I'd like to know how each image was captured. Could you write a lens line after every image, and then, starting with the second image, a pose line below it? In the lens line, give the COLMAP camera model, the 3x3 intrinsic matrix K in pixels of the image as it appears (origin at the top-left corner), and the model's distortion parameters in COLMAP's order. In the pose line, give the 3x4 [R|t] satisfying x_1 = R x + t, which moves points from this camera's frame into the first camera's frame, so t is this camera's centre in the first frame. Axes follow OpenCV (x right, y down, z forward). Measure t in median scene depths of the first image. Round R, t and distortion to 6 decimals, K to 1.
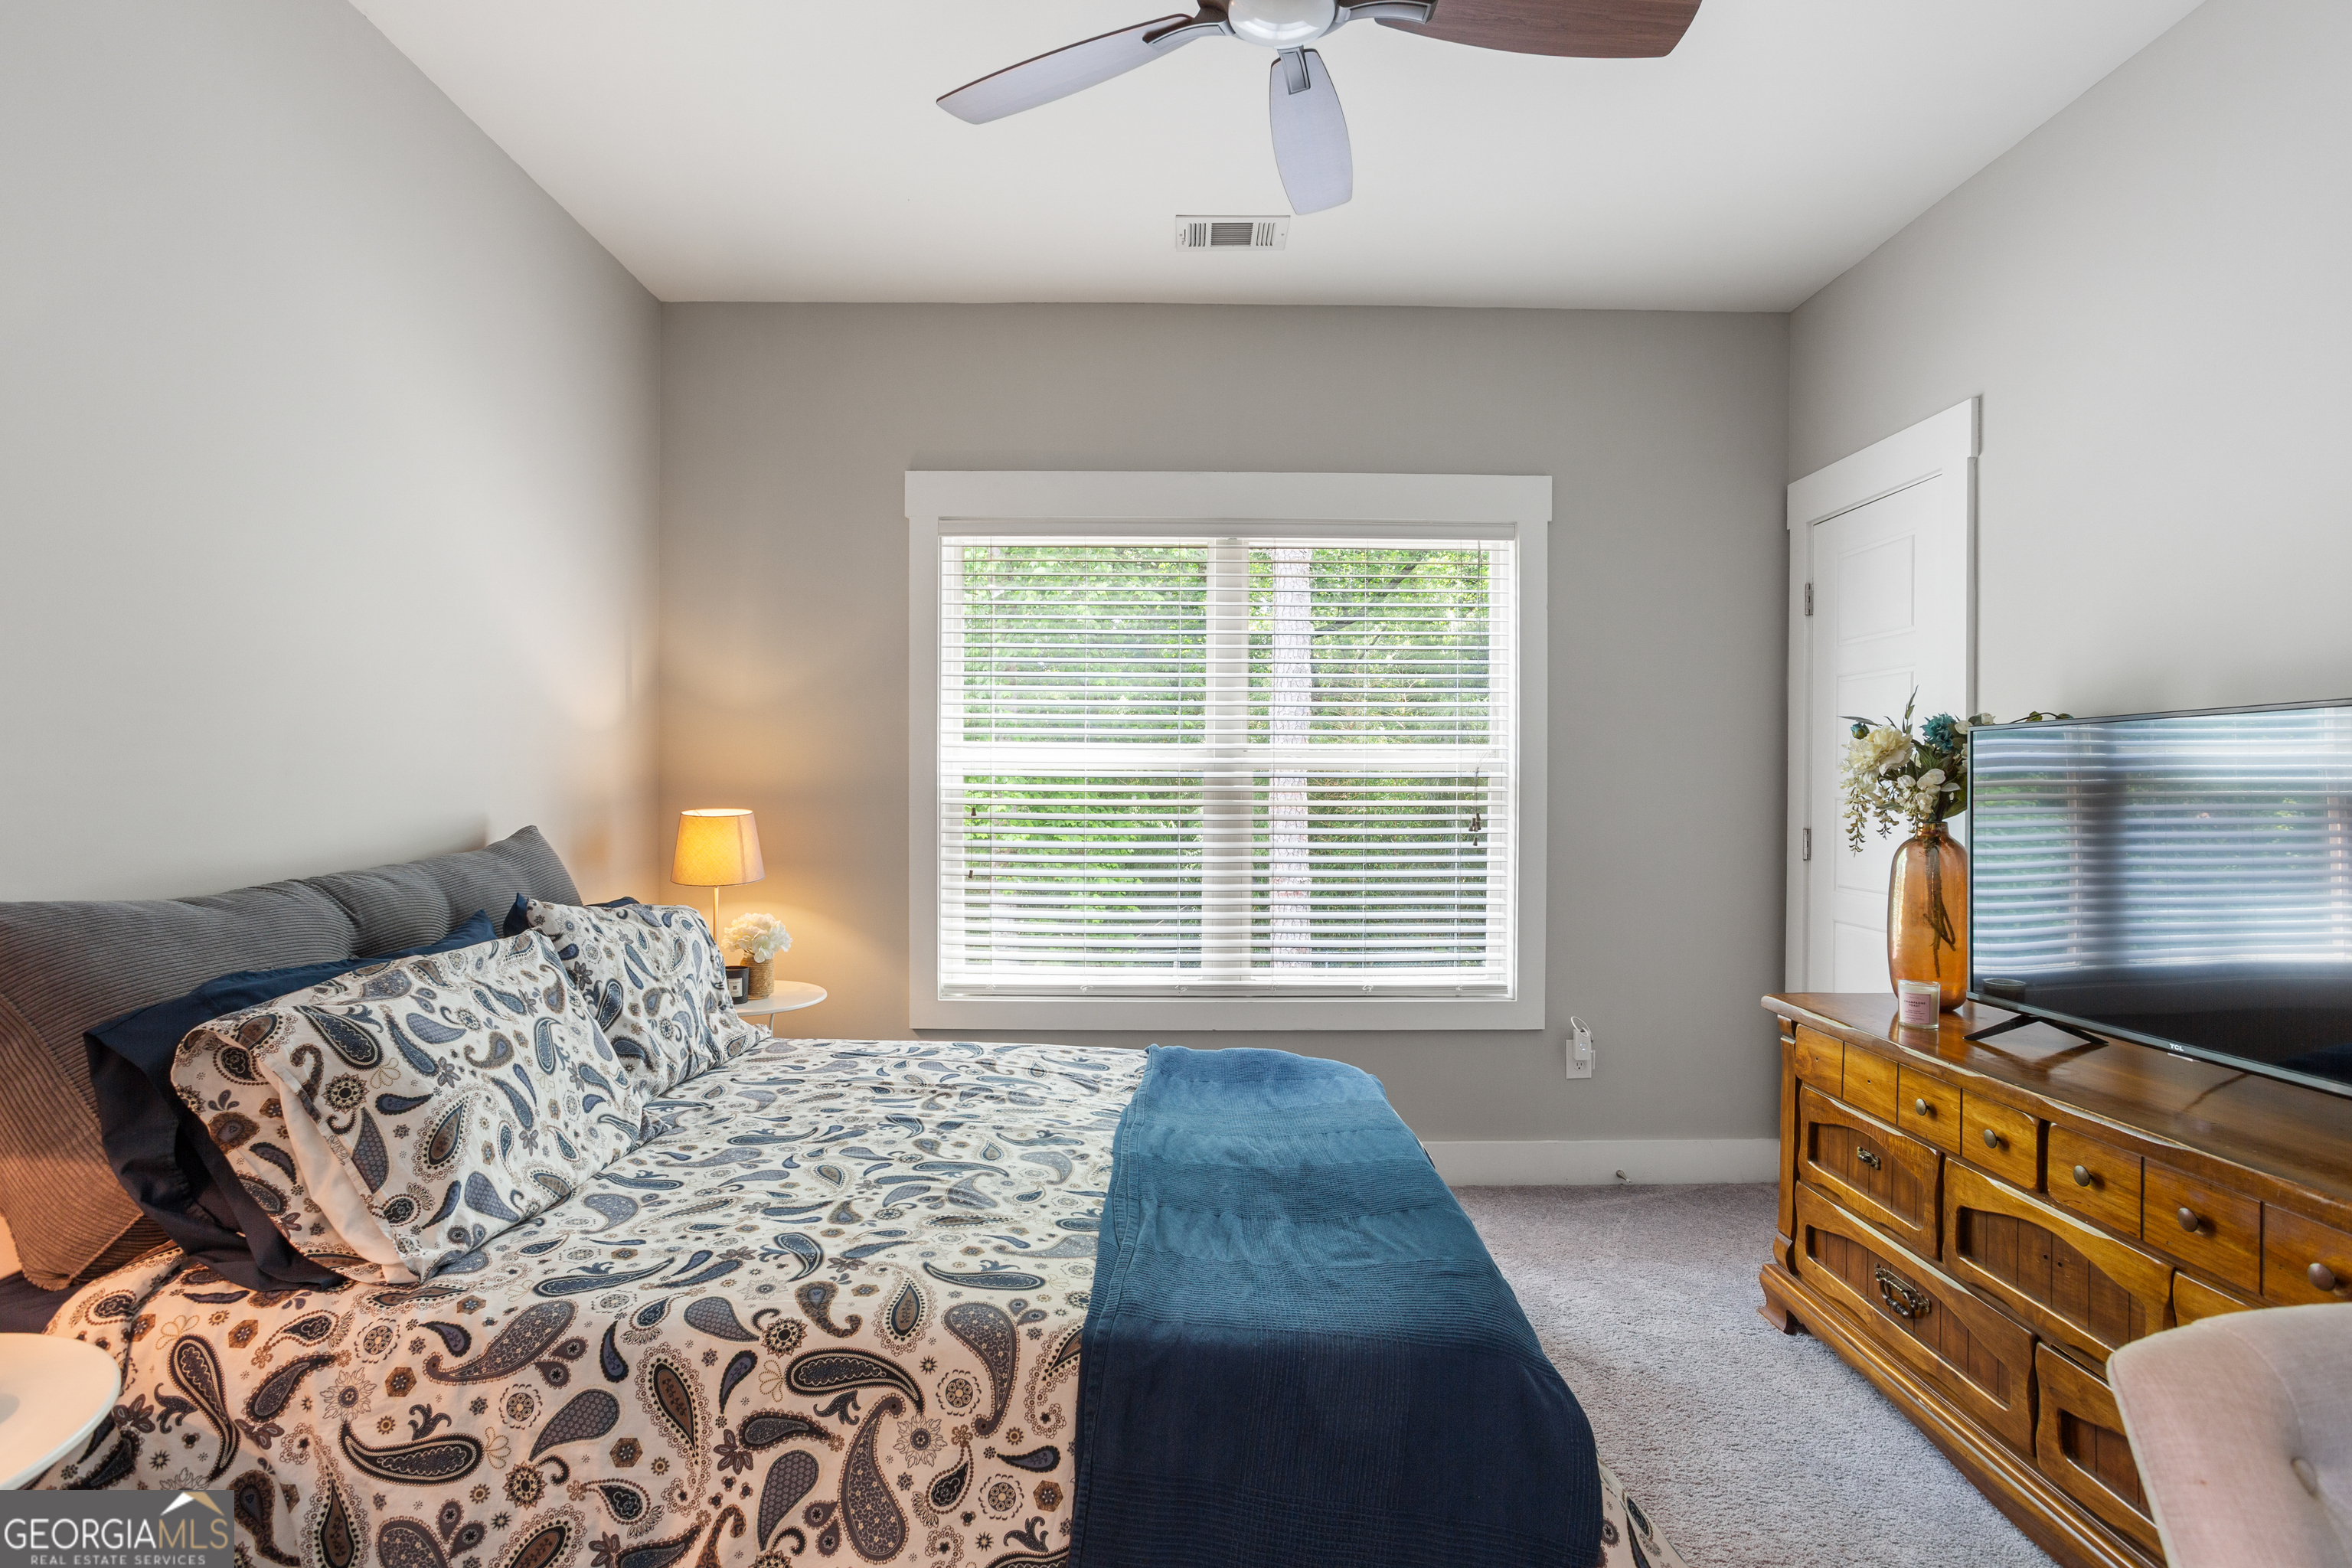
lens RADIAL K [[1138.7, 0, 1167.6], [0, 1138.7, 787.3], [0, 0, 1]] dist [-0.051728, 0.026881]
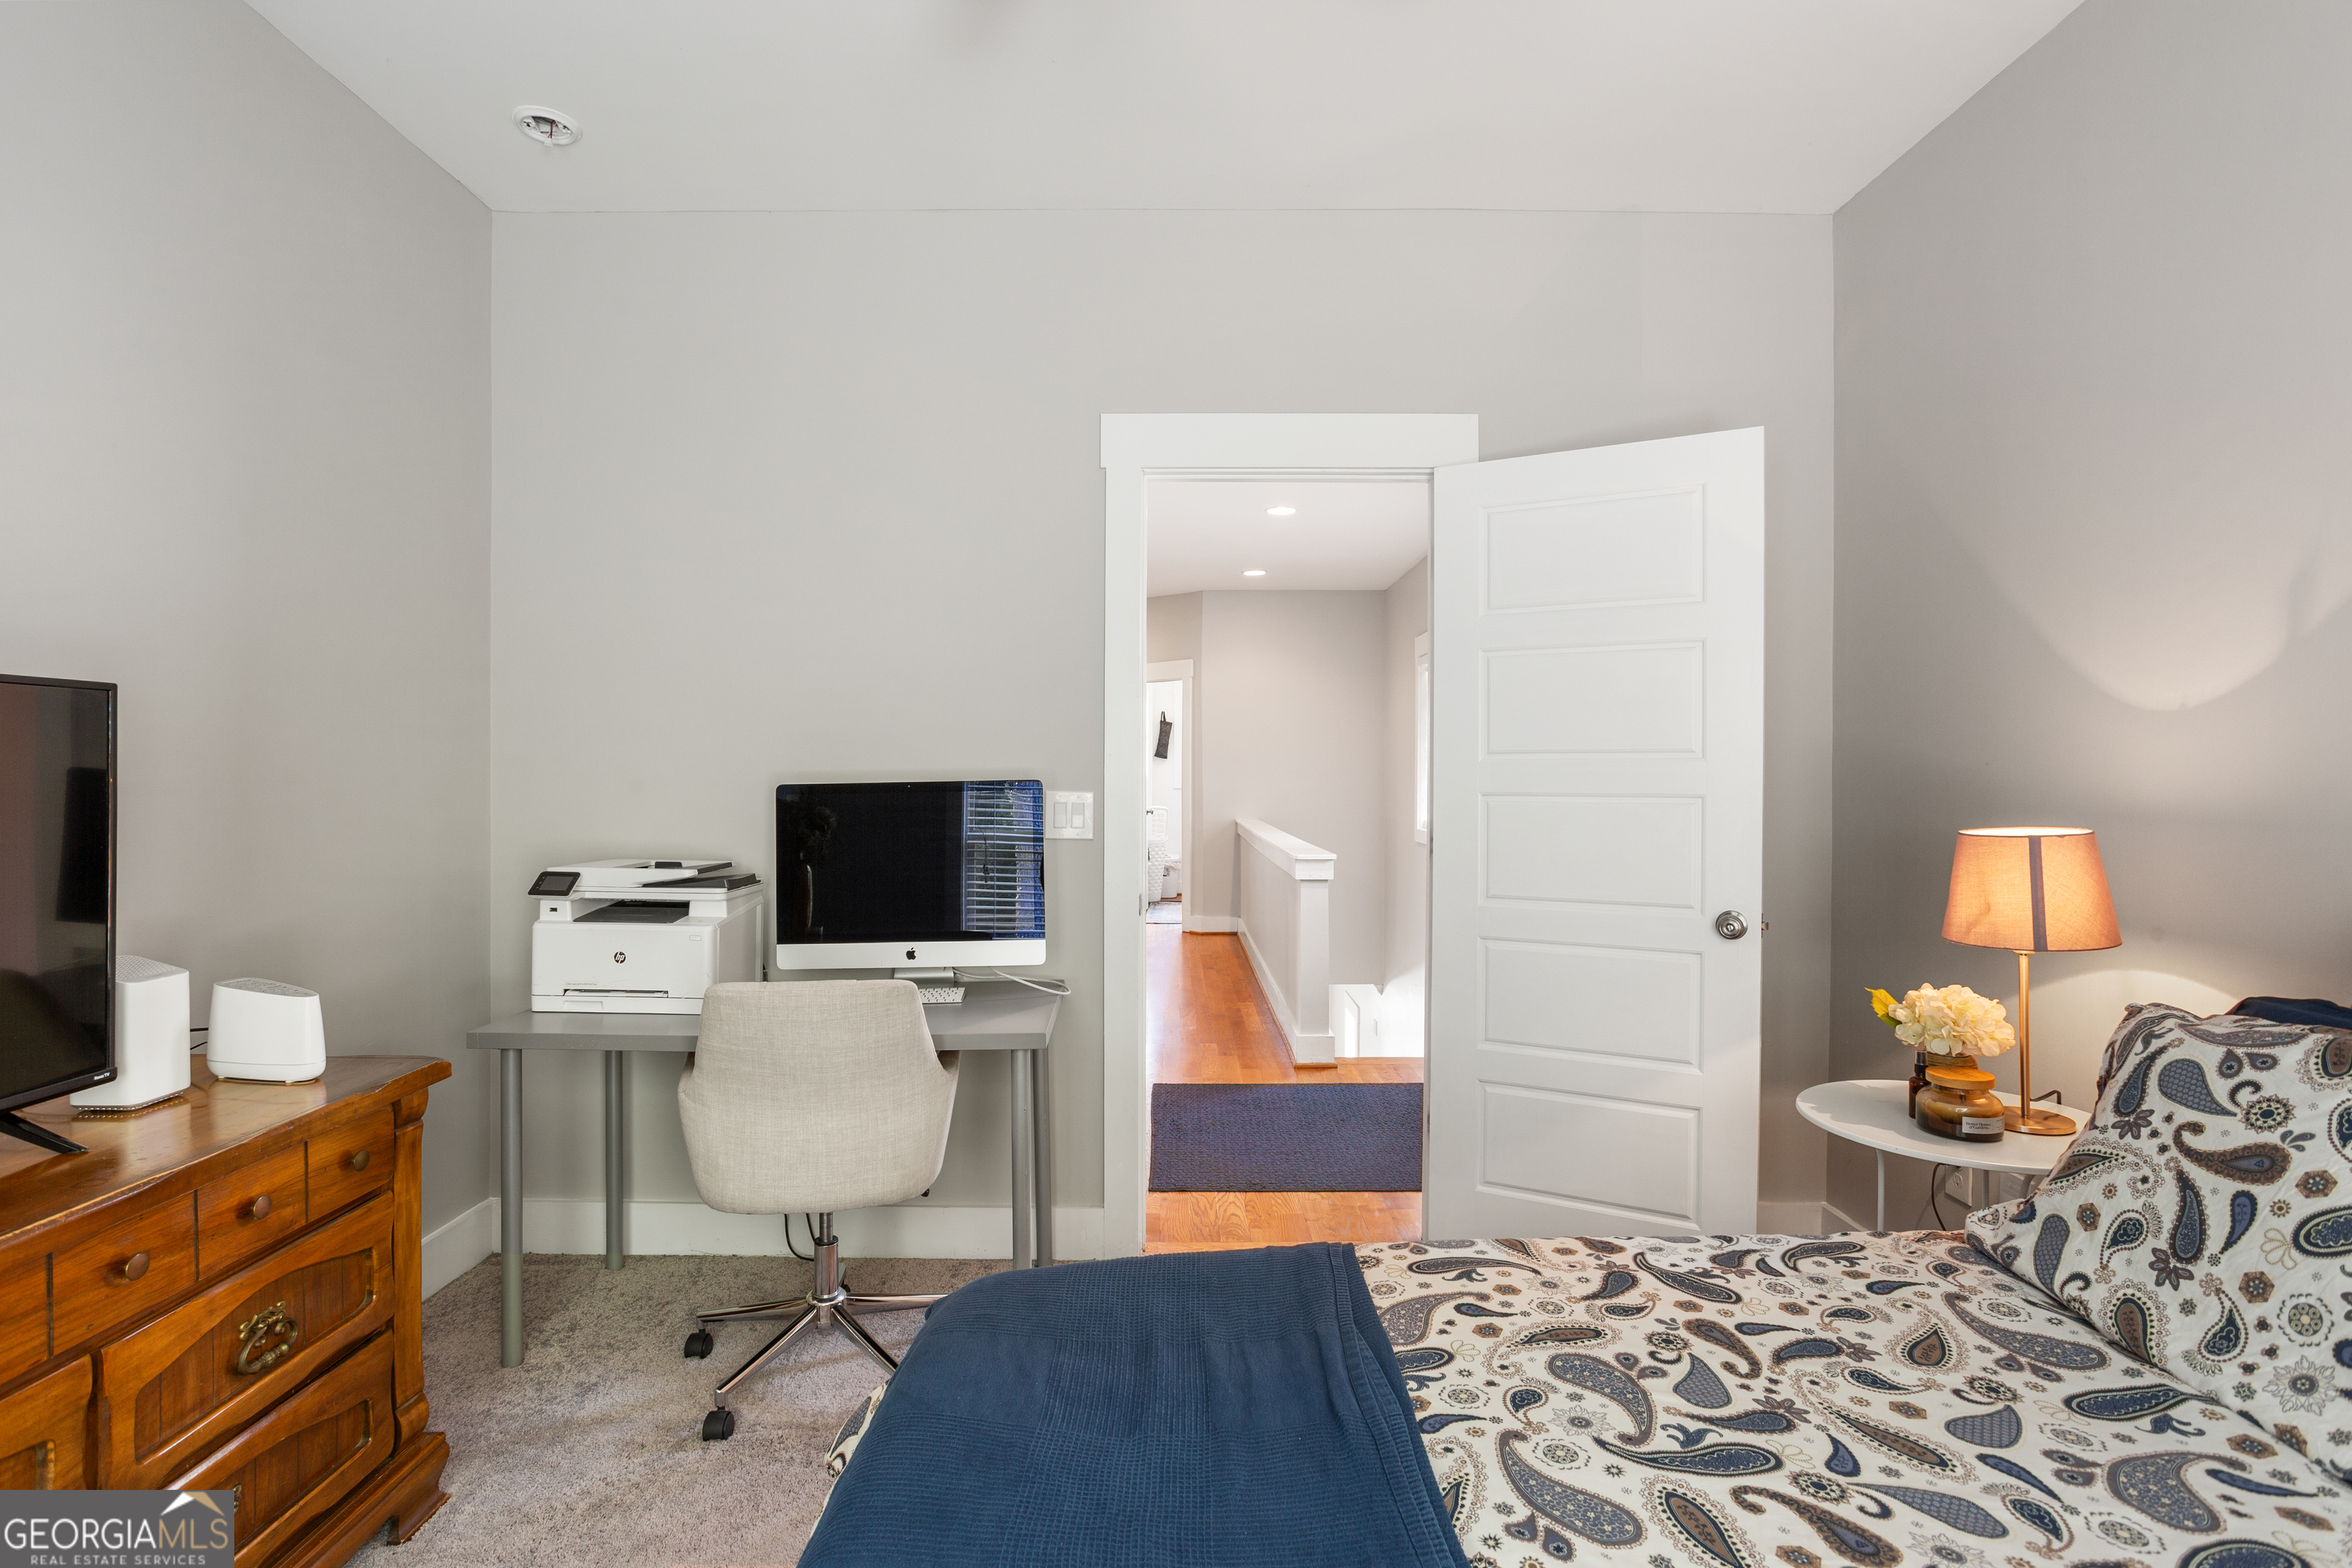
lens RADIAL K [[1138.7, 0, 1167.6], [0, 1138.7, 787.3], [0, 0, 1]] dist [-0.051728, 0.026881]
pose [[-0.999957, -0.009143, -0.001833, 0.102666], [-0.009173, 0.999811, 0.017164, -0.012368], [0.001676, 0.017180, -0.999851, 1.781546]]
